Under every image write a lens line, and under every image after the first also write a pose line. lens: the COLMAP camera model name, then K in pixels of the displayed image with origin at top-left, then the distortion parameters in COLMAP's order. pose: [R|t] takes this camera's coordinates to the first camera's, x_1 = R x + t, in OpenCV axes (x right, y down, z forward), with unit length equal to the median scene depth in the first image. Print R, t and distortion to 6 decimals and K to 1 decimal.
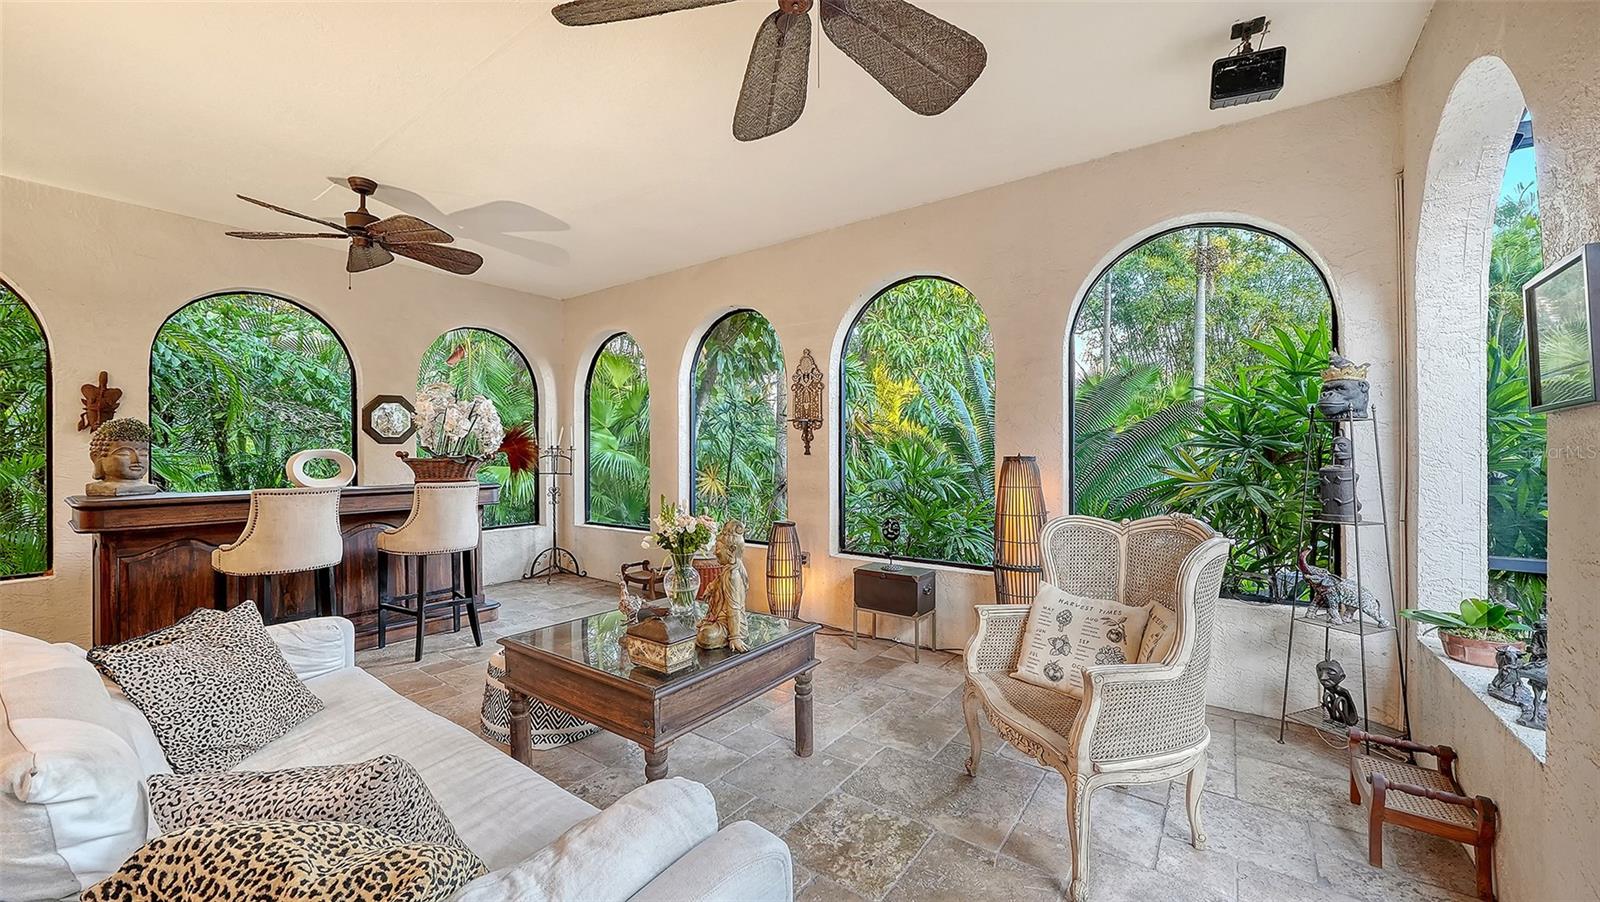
lens RADIAL K [[571.1, 0, 800.0], [0, 571.1, 451.0], [0, 0, 1]] dist [-0.008507, -0.000065]
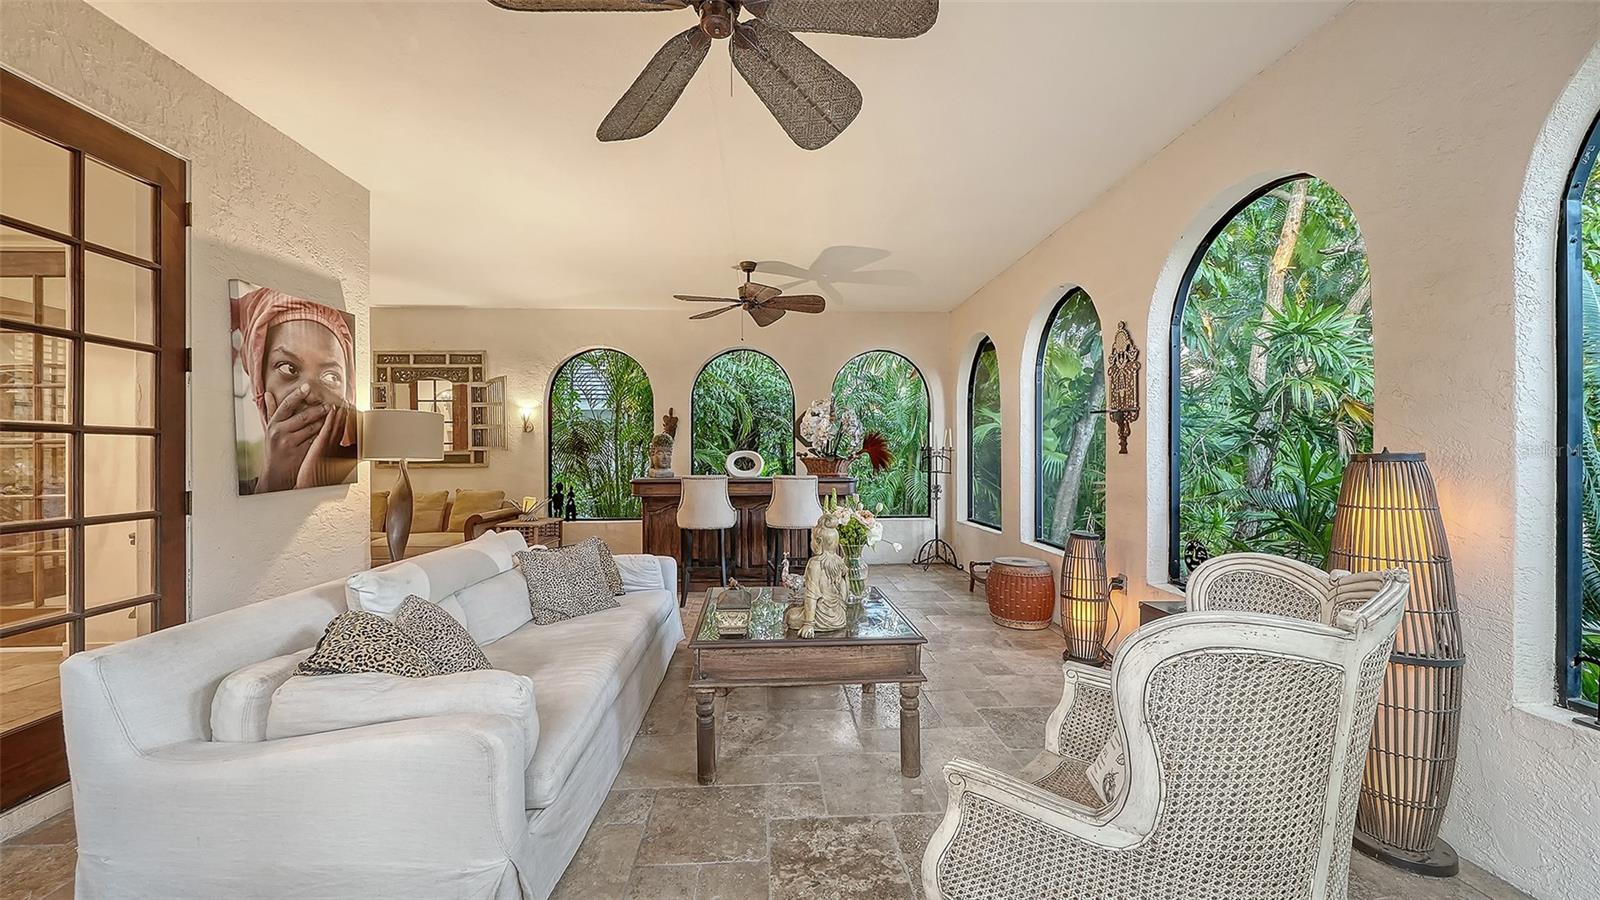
lens RADIAL K [[554.2, 0, 800.3], [0, 554.2, 455.7], [0, 0, 1]] dist [0.000456, -0.002113]
pose [[0.654721, -0.000286, -0.755871, 0.309468], [0.002832, 0.999994, 0.002075, 0.006677], [0.755865, -0.003500, 0.654718, 0.150495]]
